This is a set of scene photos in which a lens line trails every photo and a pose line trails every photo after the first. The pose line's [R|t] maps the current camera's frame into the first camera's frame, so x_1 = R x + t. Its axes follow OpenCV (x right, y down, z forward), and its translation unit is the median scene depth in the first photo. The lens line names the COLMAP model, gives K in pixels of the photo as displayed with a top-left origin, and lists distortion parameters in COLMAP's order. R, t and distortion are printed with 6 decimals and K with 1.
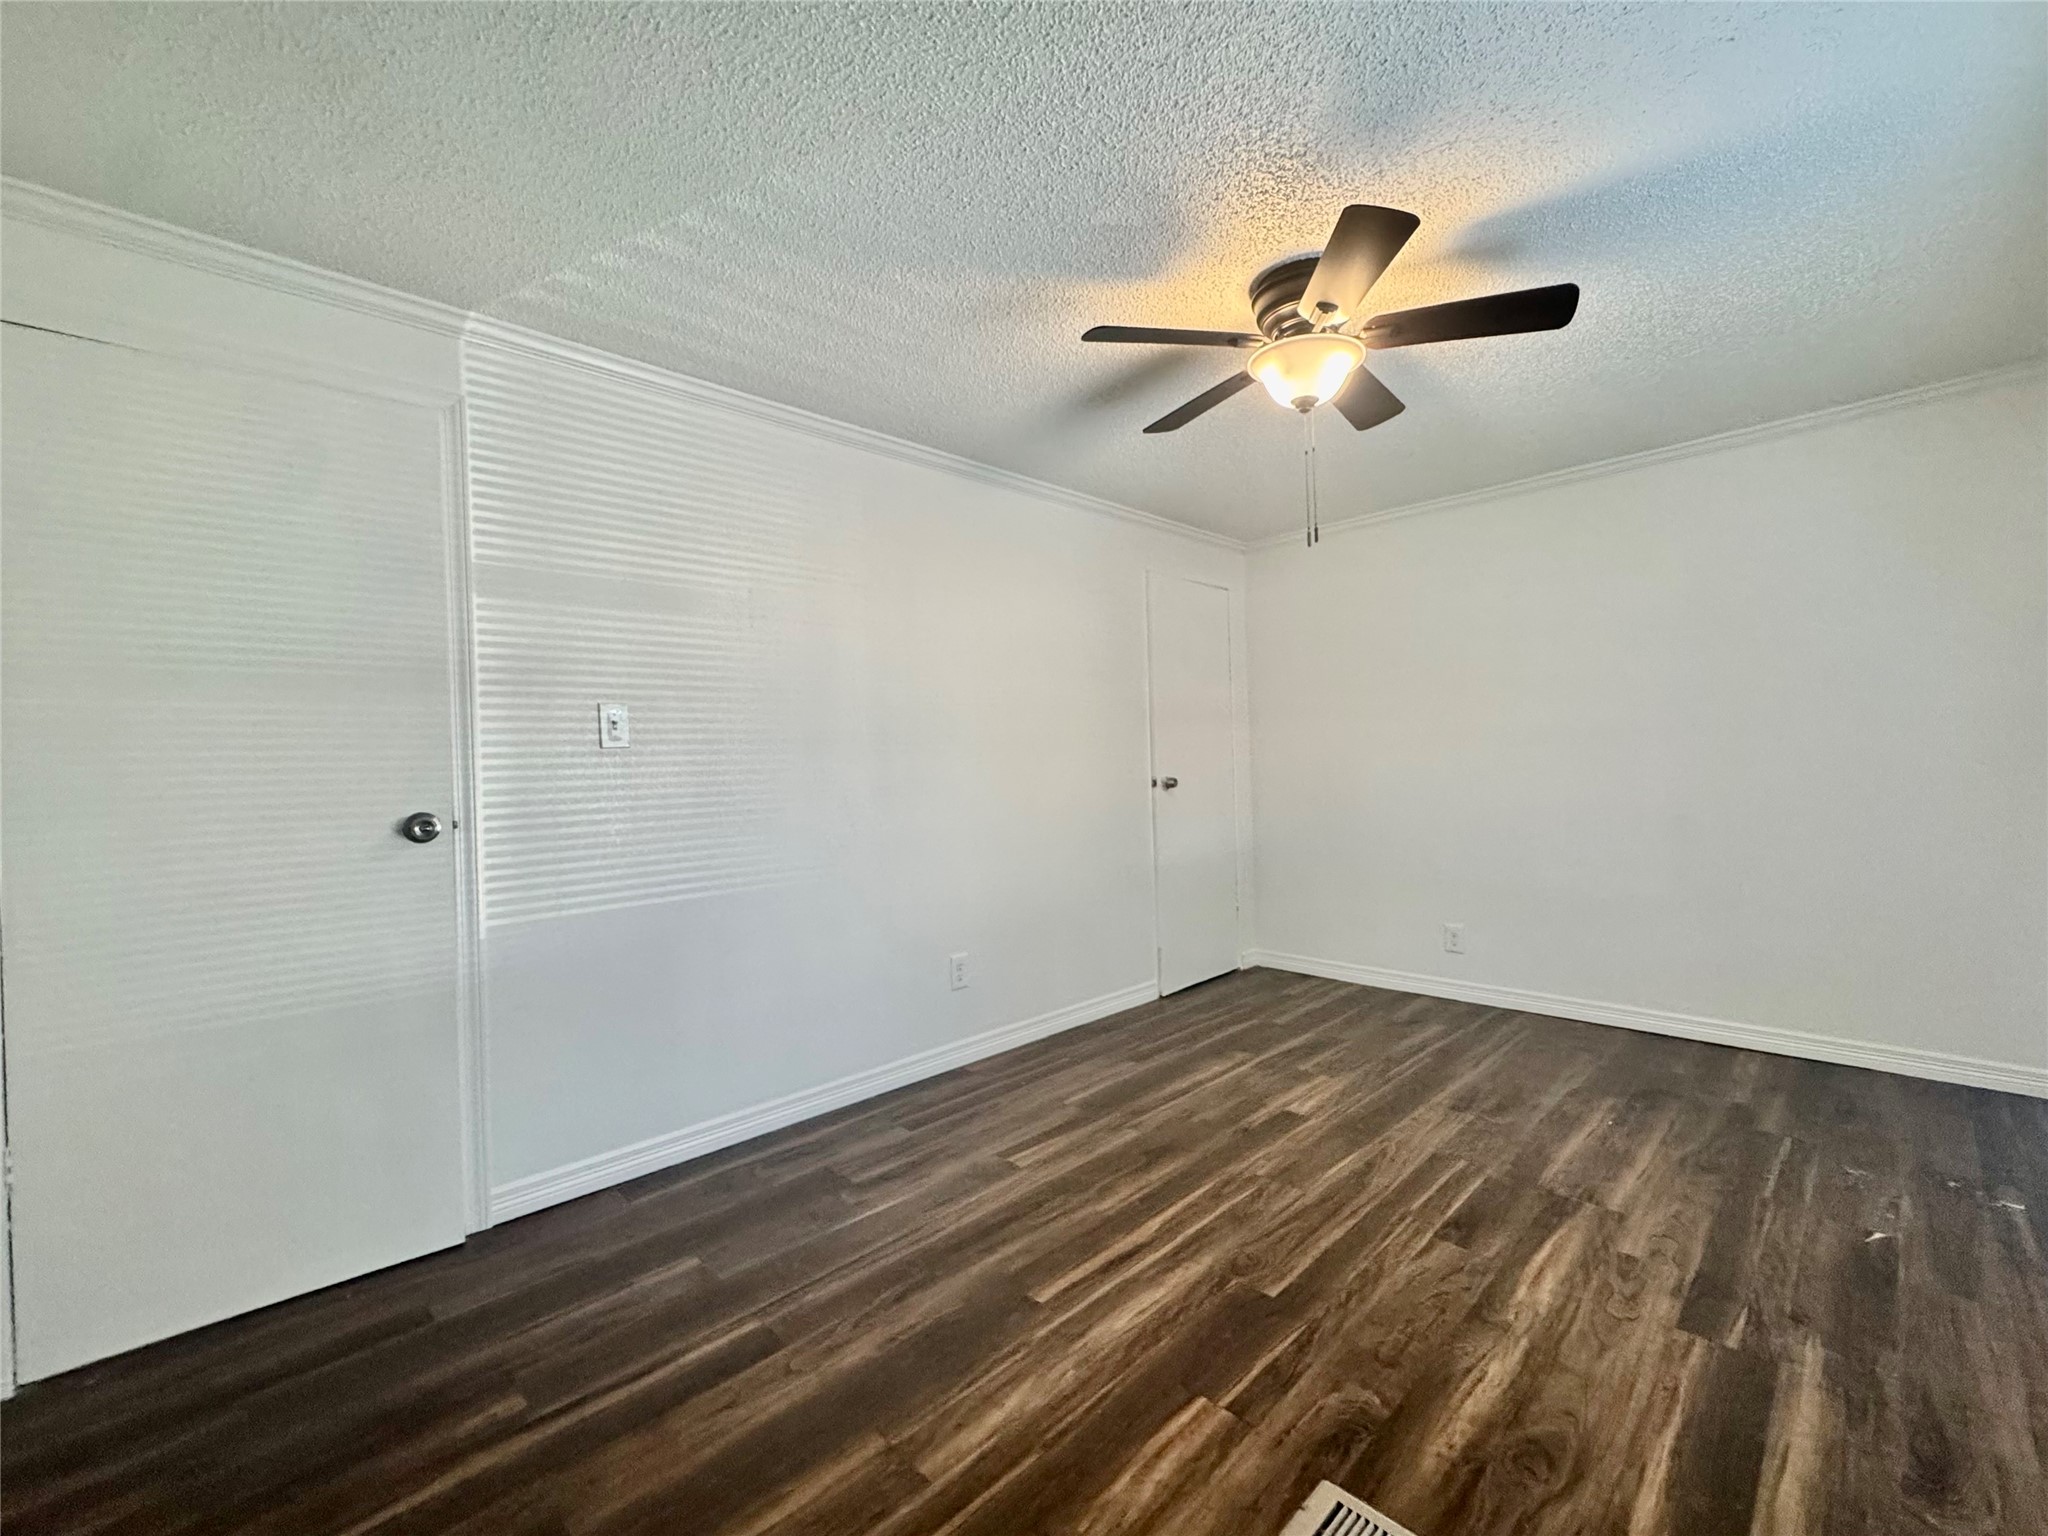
lens RADIAL K [[839.9, 0, 1009.4], [0, 839.9, 774.9], [0, 0, 1]] dist [-0.007123, 0.000962]
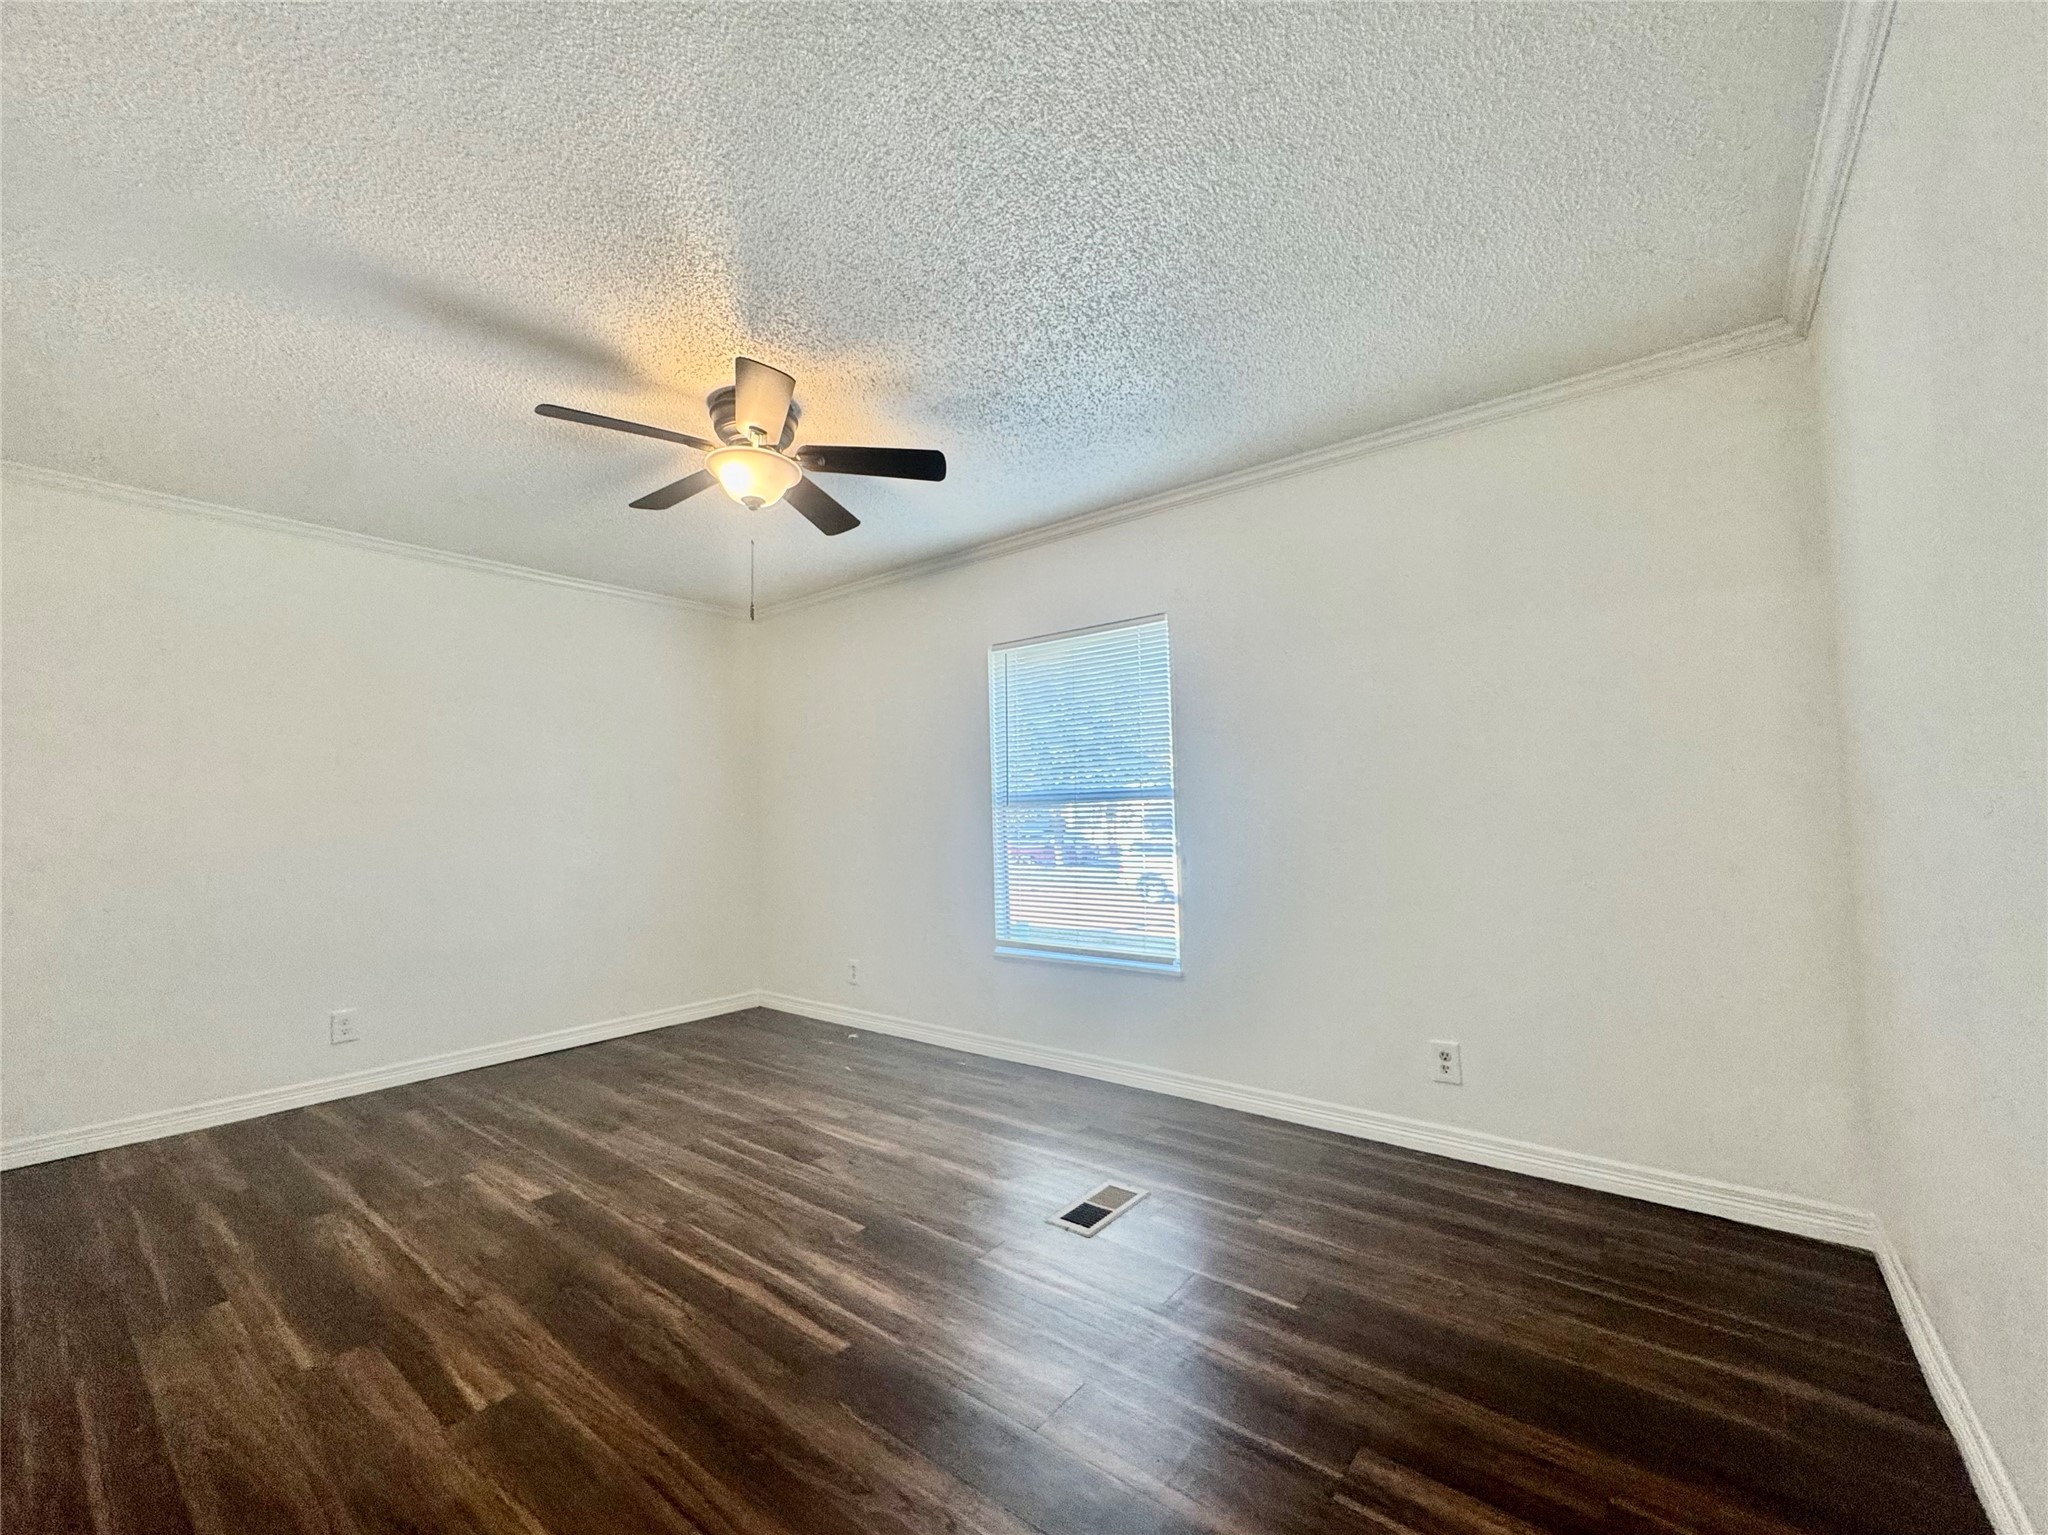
lens RADIAL K [[839.9, 0, 1009.4], [0, 839.9, 764.8], [0, 0, 1]] dist [-0.007123, 0.000962]
pose [[-0.134672, 0.097519, 0.986080, -0.711145], [0.035898, 0.994972, -0.093496, 0.048052], [-0.990240, 0.022807, -0.137495, 0.670618]]
